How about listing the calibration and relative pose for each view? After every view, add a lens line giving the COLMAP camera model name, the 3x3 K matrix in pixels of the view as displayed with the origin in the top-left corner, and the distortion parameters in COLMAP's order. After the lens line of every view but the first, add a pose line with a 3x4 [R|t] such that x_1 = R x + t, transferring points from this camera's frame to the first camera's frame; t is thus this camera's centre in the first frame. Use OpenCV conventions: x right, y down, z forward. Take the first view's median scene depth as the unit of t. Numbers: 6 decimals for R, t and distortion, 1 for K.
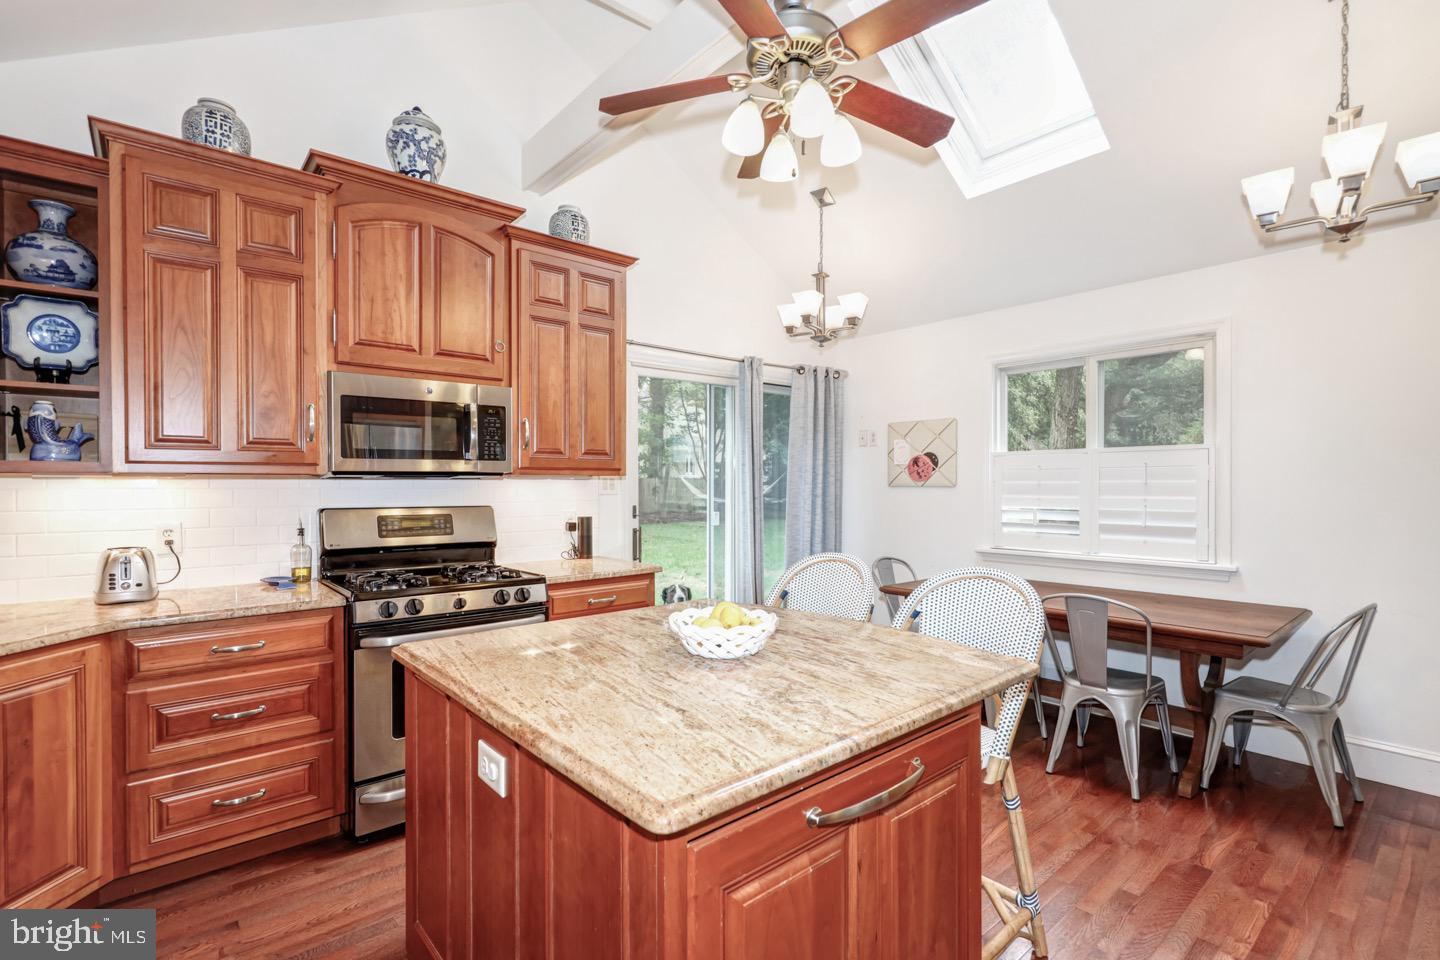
lens RADIAL K [[674.5, 0, 713.5], [0, 674.5, 478.7], [0, 0, 1]] dist [-0.002835, -0.000288]
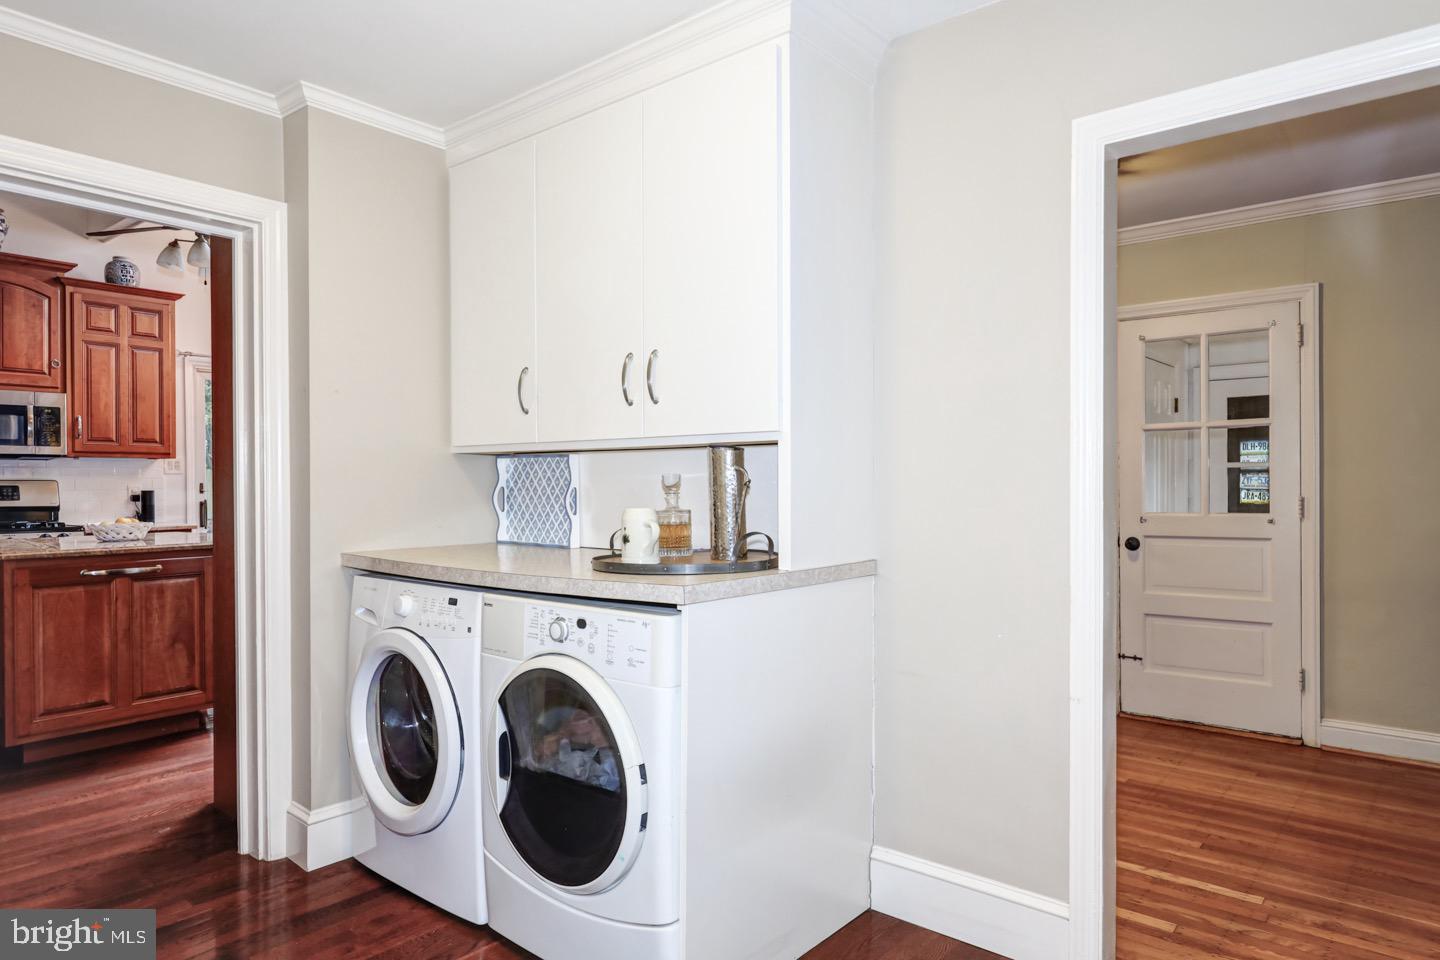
lens RADIAL K [[884.9, 0, 714.7], [0, 884.9, 486.5], [0, 0, 1]] dist [0.002707, 0.000644]
pose [[0.986671, 0.000968, 0.162727, 0.635234], [-0.002986, 0.999922, 0.012153, 0.026056], [-0.162702, -0.012477, 0.986596, -0.895190]]
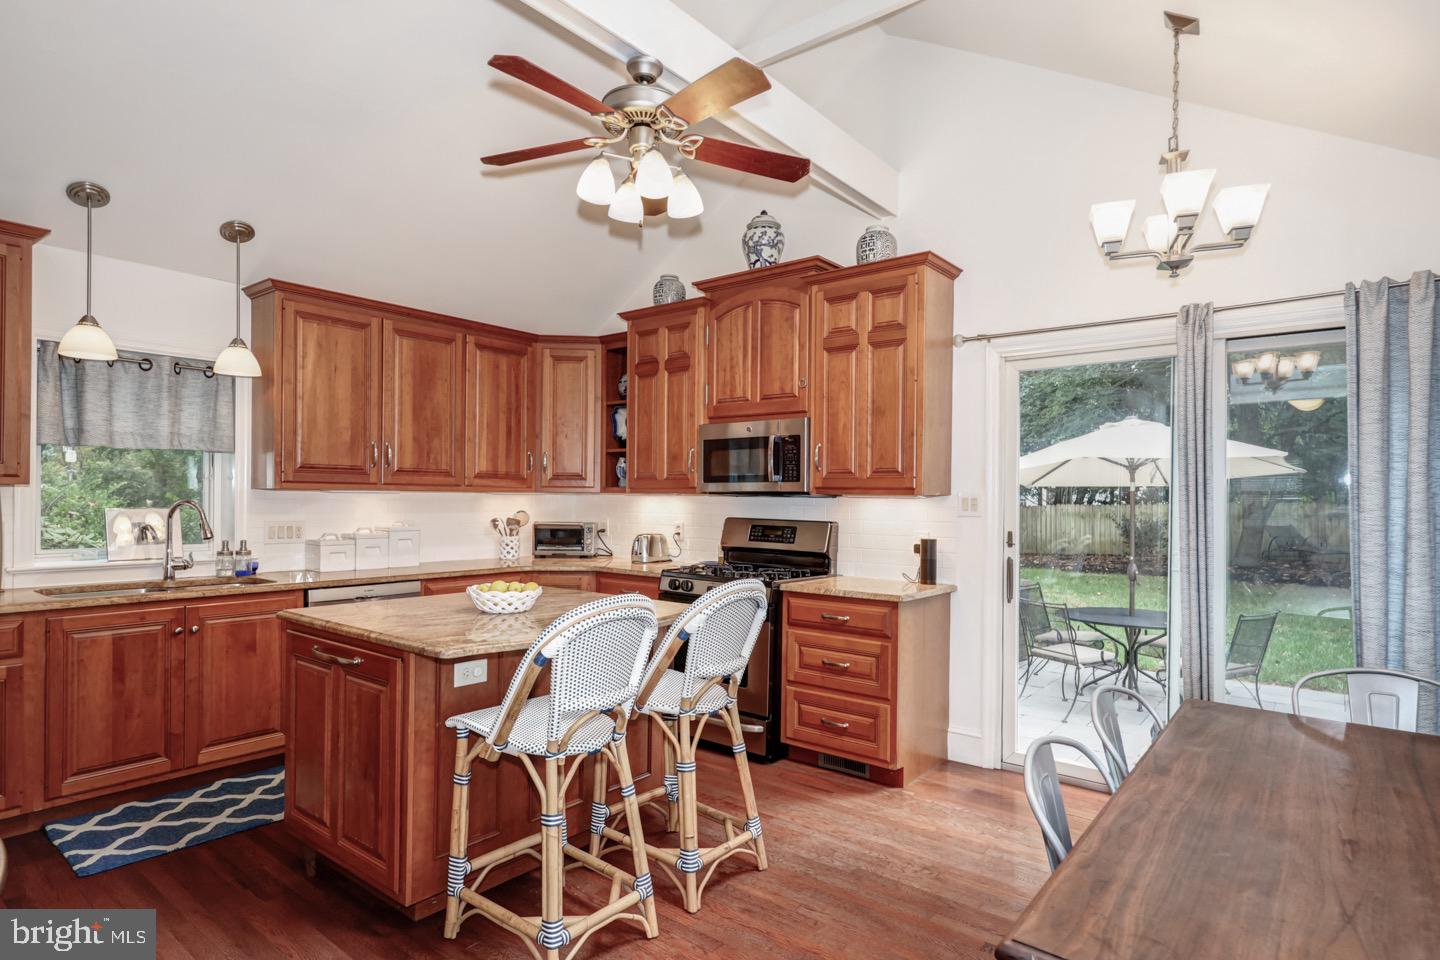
lens RADIAL K [[775.7, 0, 710.4], [0, 775.7, 486.3], [0, 0, 1]] dist [-0.019623, -0.000102]
pose [[0.175759, -0.010738, -0.984375, 0.845386], [-0.006606, 0.999905, -0.012087, -0.001695], [0.984411, 0.008627, 0.175672, 0.540000]]
